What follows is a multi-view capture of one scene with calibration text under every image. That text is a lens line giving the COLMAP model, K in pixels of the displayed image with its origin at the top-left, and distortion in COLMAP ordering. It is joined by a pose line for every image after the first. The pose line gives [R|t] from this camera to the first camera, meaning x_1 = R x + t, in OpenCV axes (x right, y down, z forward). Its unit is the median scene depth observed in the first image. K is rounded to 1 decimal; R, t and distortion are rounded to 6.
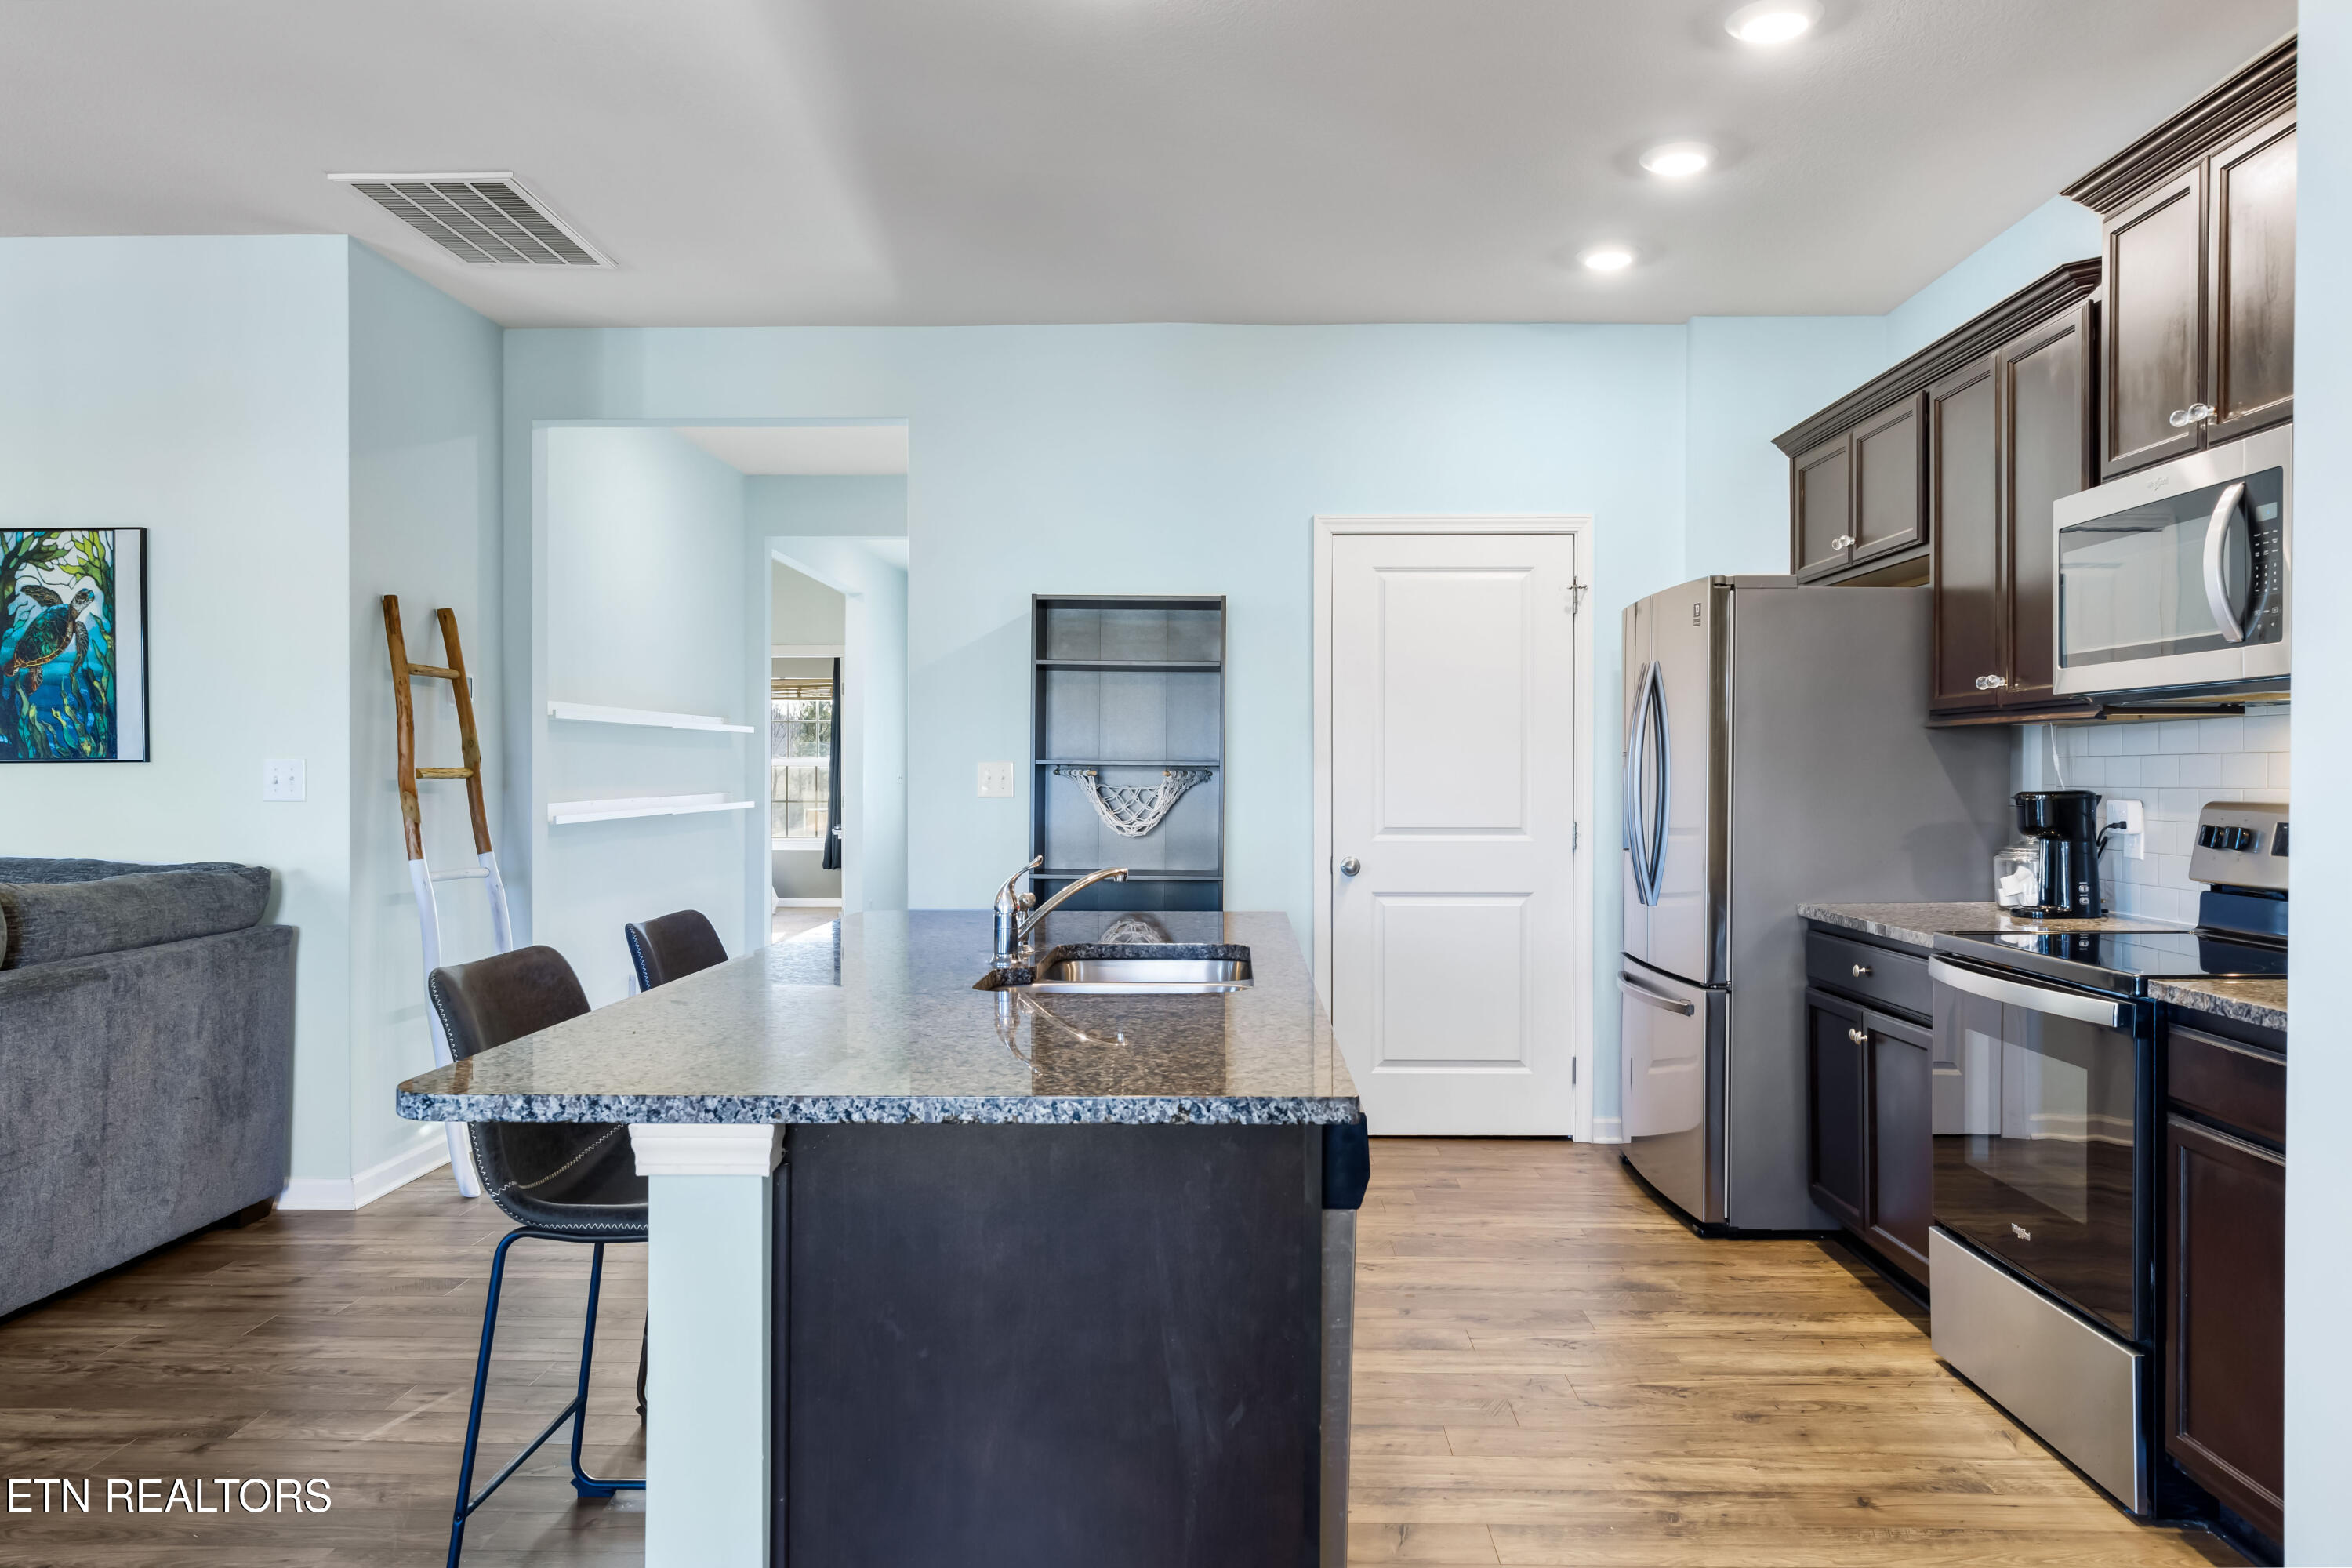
lens RADIAL K [[1547.8, 0, 1177.7], [0, 1547.8, 793.5], [0, 0, 1]] dist [0.007577, -0.003701]
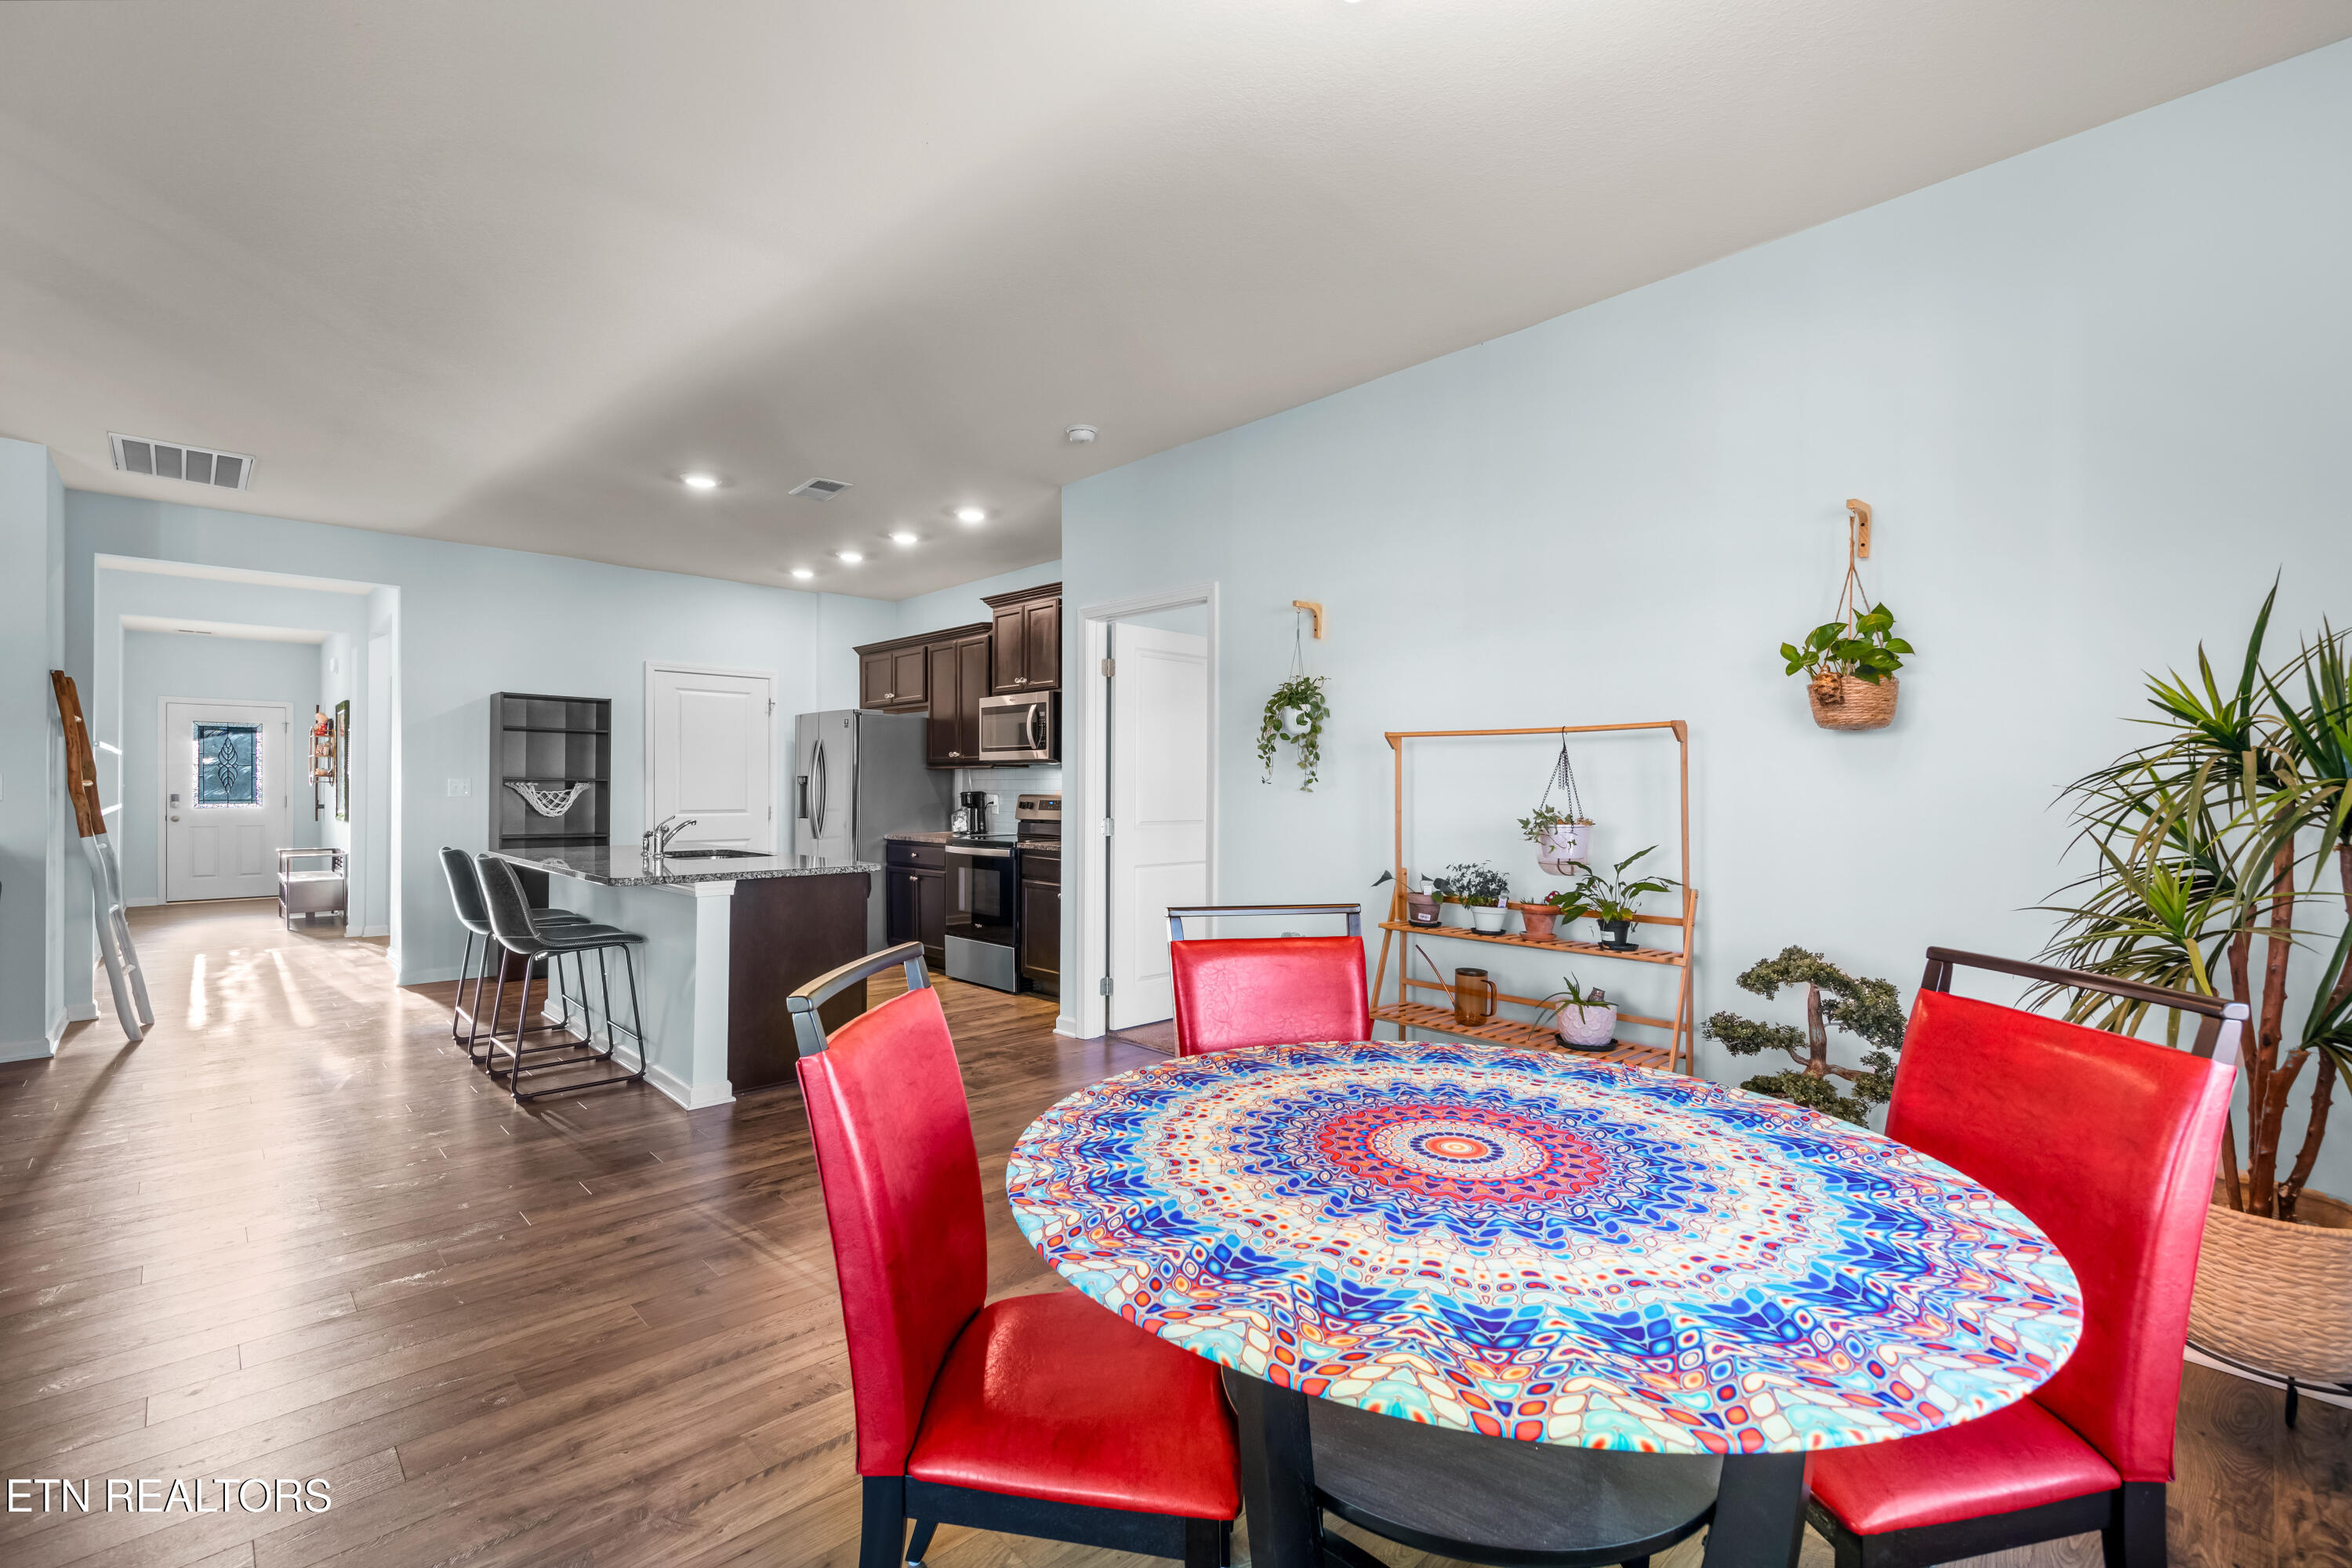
lens RADIAL K [[1040.4, 0, 1150.6], [0, 1040.4, 783.9], [0, 0, 1]] dist [0.002676, 0.000136]
pose [[0.717098, 0.002451, 0.696968, -0.507148], [0.007494, 0.999909, -0.011228, 0.007821], [-0.696932, 0.013275, 0.717014, -0.582806]]
